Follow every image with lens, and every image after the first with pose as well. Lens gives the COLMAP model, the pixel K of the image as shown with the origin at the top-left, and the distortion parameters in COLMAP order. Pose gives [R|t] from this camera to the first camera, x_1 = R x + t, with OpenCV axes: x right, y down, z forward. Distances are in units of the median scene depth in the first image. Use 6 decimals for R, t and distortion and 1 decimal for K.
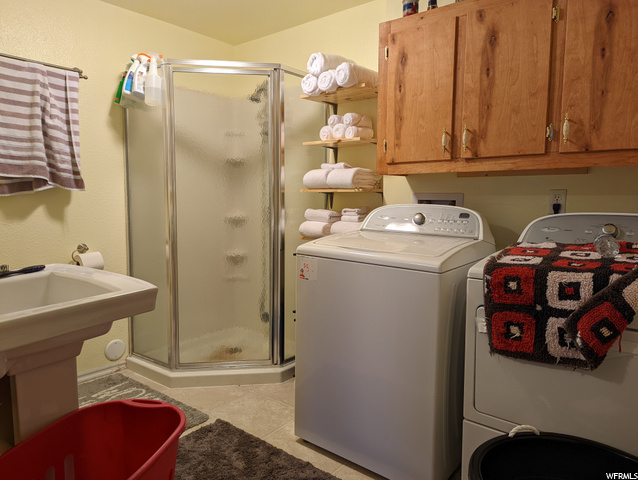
lens RADIAL K [[449.7, 0, 319.0], [0, 449.7, 240.0], [0, 0, 1]] dist [0.072586, -0.067937]
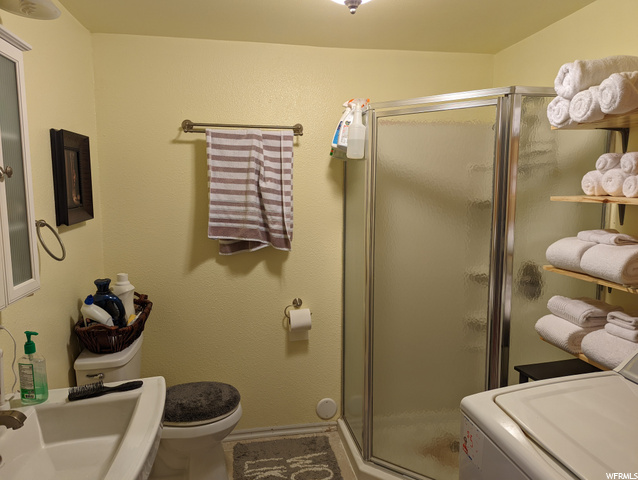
lens RADIAL K [[449.7, 0, 319.0], [0, 449.7, 240.0], [0, 0, 1]] dist [0.072586, -0.067937]
pose [[0.760864, 0.069705, -0.645157, 0.152738], [-0.060585, 0.997502, 0.036322, -0.170522], [0.646077, 0.011451, 0.763186, 0.301871]]
